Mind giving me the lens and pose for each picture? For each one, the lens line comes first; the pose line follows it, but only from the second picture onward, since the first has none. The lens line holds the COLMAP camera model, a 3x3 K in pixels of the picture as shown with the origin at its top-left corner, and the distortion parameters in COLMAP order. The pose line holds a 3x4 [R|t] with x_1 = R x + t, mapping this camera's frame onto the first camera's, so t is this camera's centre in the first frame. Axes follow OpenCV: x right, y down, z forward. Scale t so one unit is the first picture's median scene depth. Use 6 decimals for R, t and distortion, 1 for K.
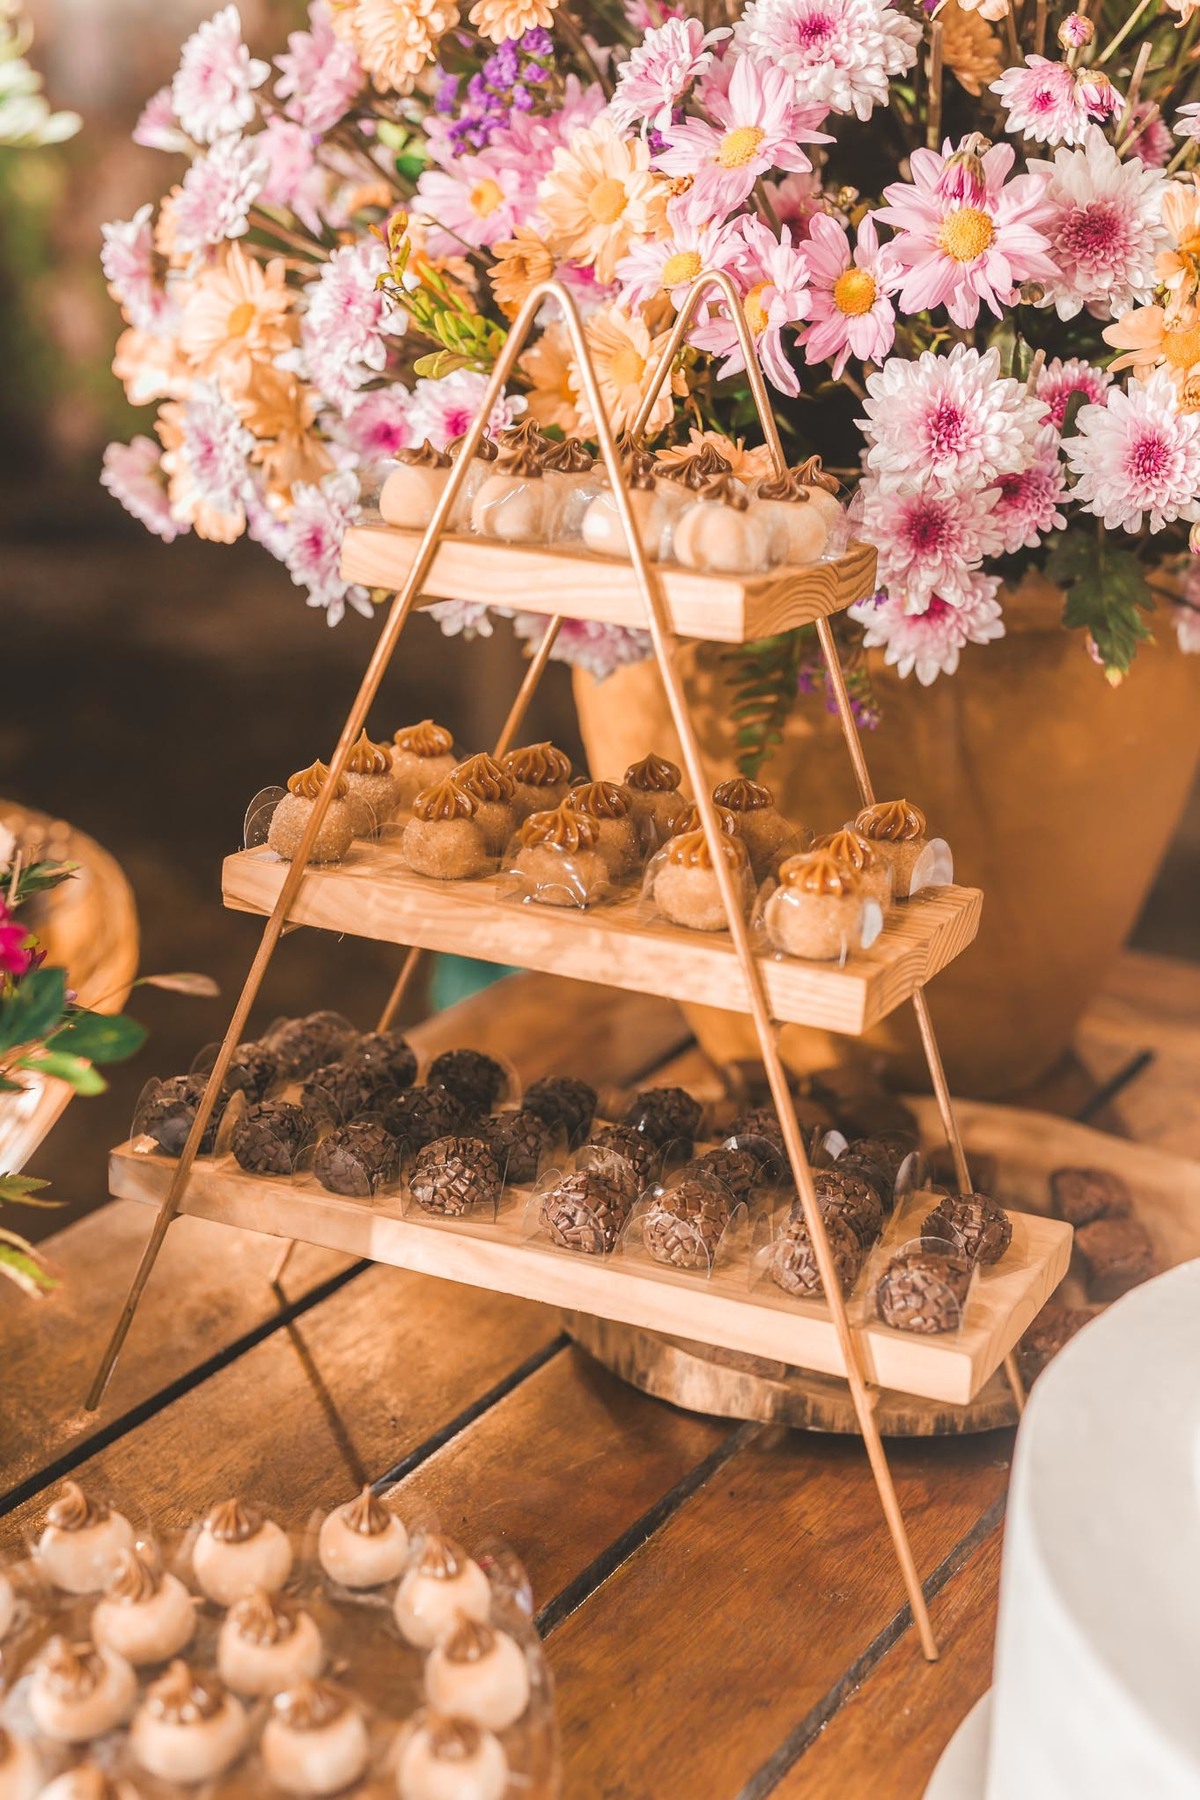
lens RADIAL K [[2552.0, 0, 602.7], [0, 2552.0, 890.1], [0, 0, 1]] dist [0.001212, 0.000000]
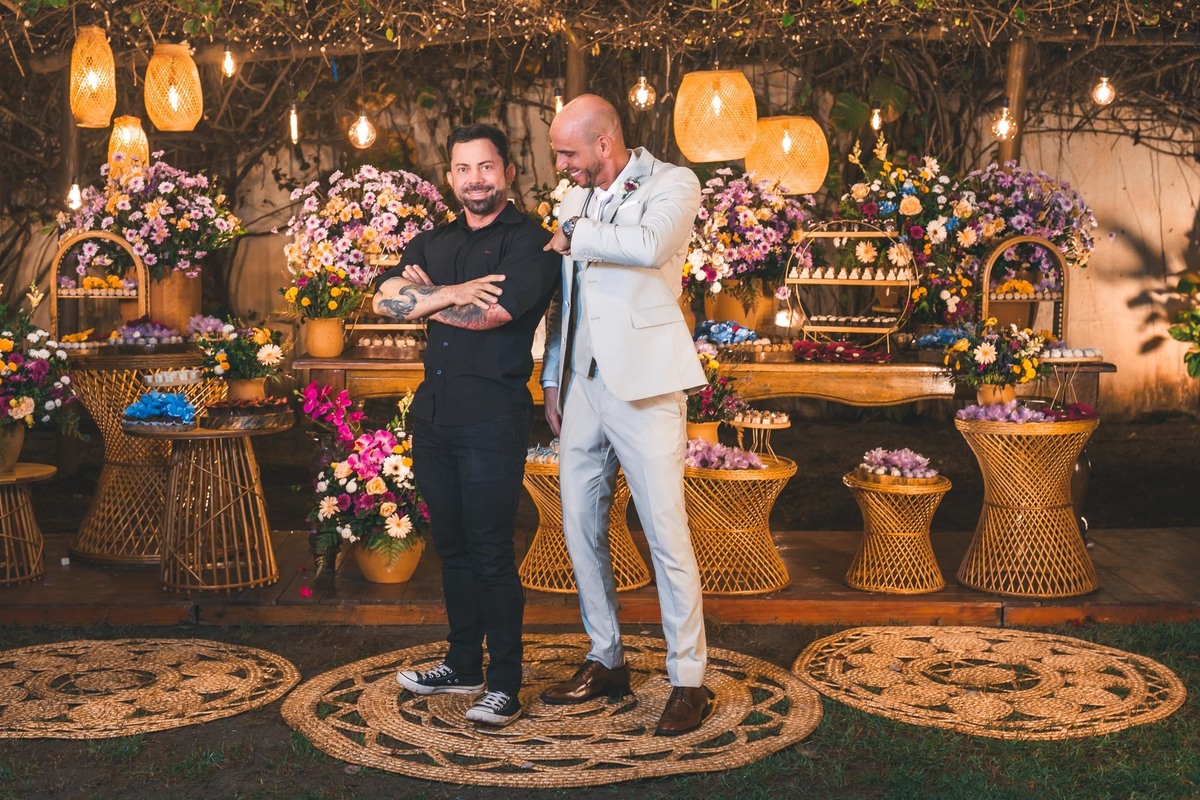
lens RADIAL K [[1701.3, 0, 600.9], [0, 1701.3, 406.1], [0, 0, 1]] dist [0.001212, 0.000000]
pose [[0.819689, -0.031089, 0.571965, -3.336093], [0.173074, 0.965297, -0.195567, 1.991314], [-0.546036, 0.259296, 0.796624, -5.006272]]
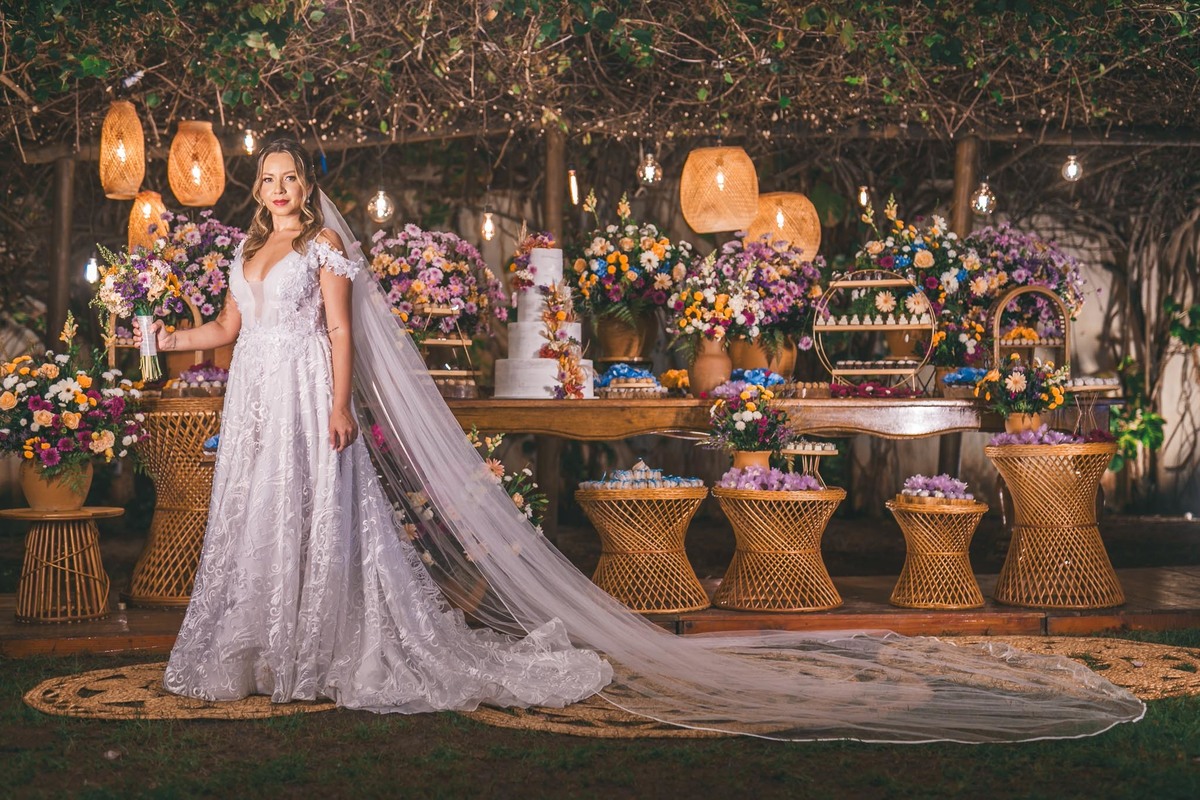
lens RADIAL K [[1701.3, 0, 607.3], [0, 1701.3, 401.7], [0, 0, 1]] dist [0.001212, 0.000000]
pose [[0.757264, 0.020832, 0.652777, -4.243566], [0.212068, 0.937491, -0.275930, 2.428156], [-0.617721, 0.347385, 0.705510, -4.549821]]
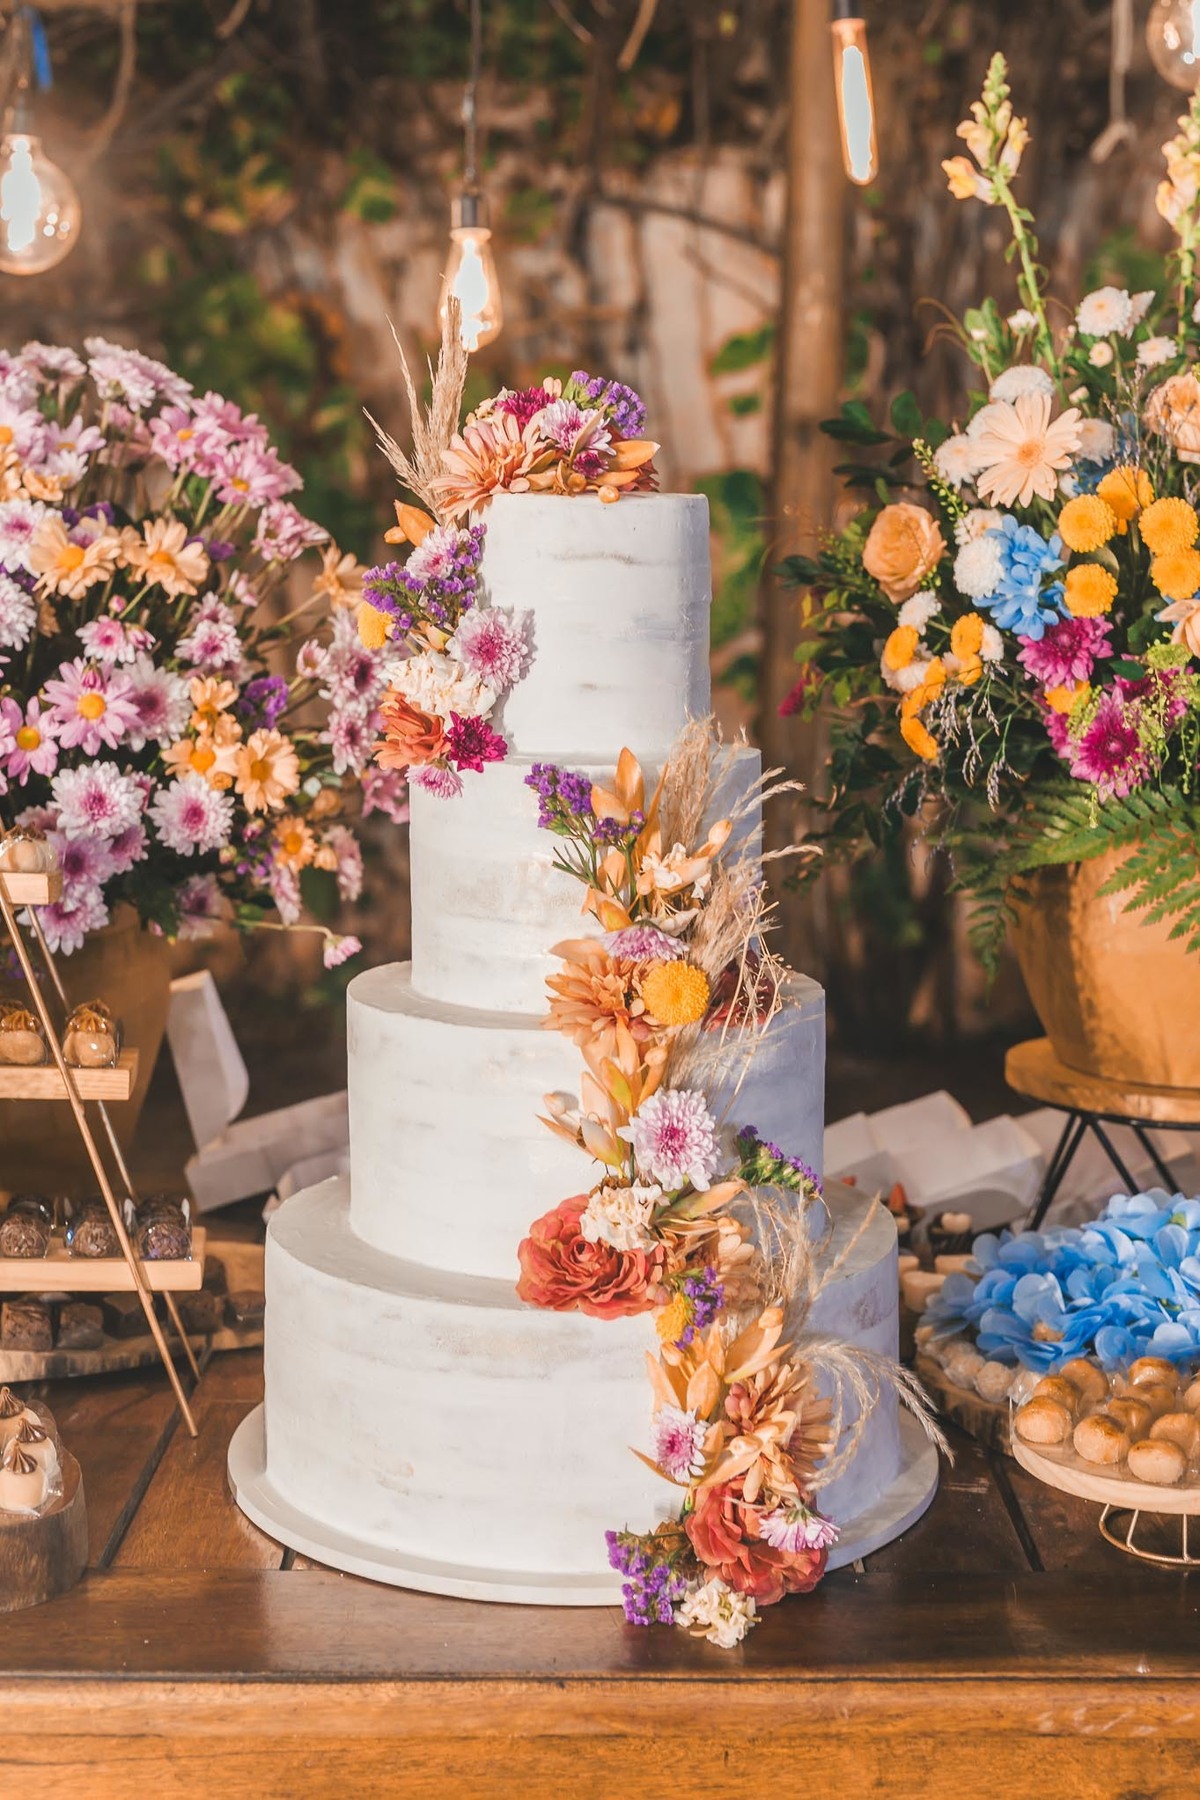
lens RADIAL K [[2552.0, 0, 604.9], [0, 2552.0, 893.1], [0, 0, 1]] dist [0.001212, 0.000000]
pose [[0.842354, -0.057066, 0.535895, -0.559537], [0.165810, 0.973587, -0.156956, 0.240584], [-0.512784, 0.221069, 0.829567, -0.743836]]
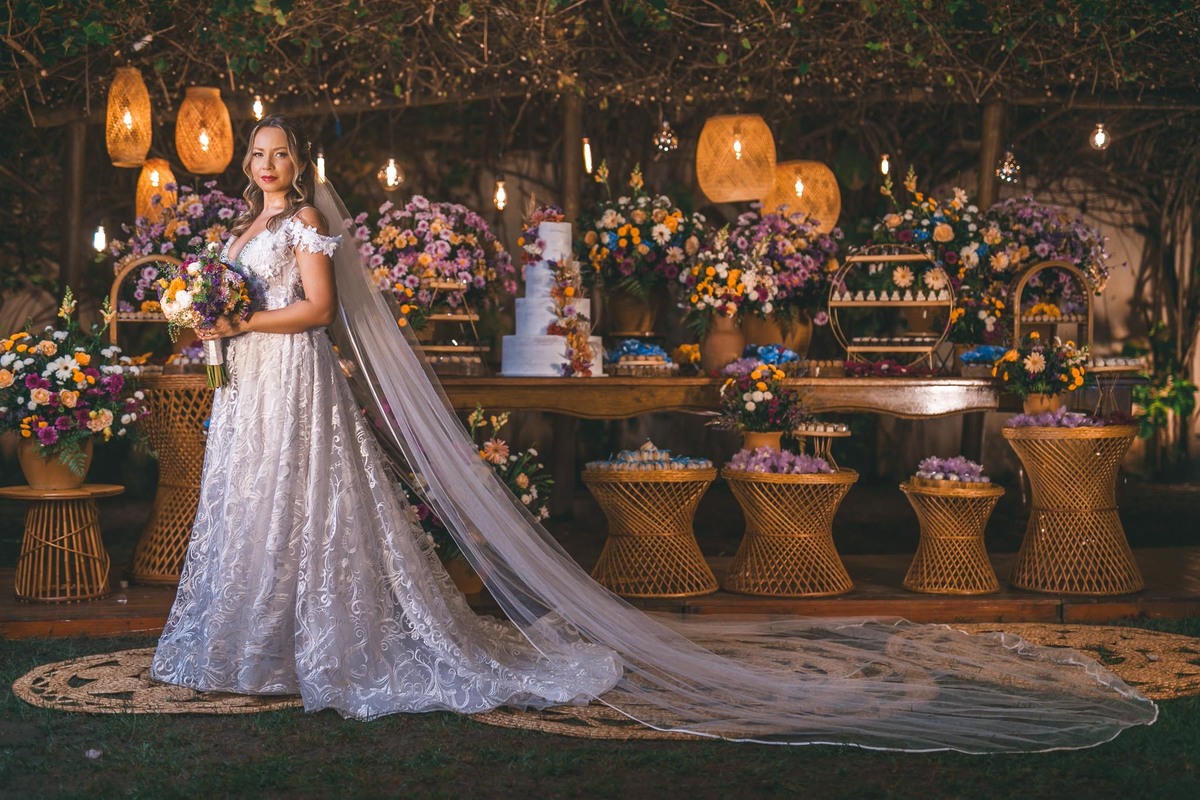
lens RADIAL K [[1701.3, 0, 606.0], [0, 1701.3, 402.5], [0, 0, 1]] dist [0.001212, 0.000000]
pose [[0.771231, 0.005122, 0.636535, -4.068472], [0.201088, 0.946802, -0.251258, 2.297343], [-0.603959, 0.321777, 0.729173, -4.561513]]
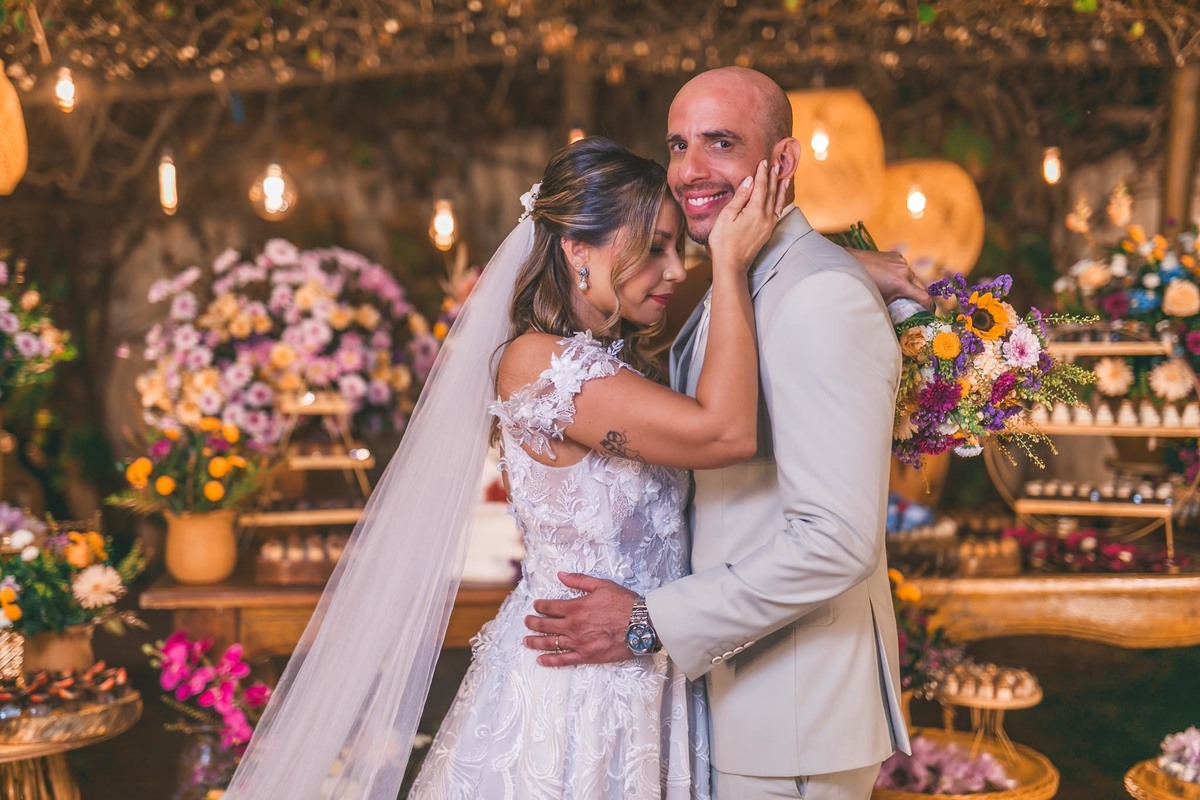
lens RADIAL K [[1701.3, 0, 598.1], [0, 1701.3, 399.2], [0, 0, 1]] dist [0.001212, 0.000000]
pose [[0.797007, -0.014328, 0.603800, -1.942417], [0.195712, 0.951903, -0.235748, 0.971779], [-0.571381, 0.306064, 0.761478, -2.589787]]
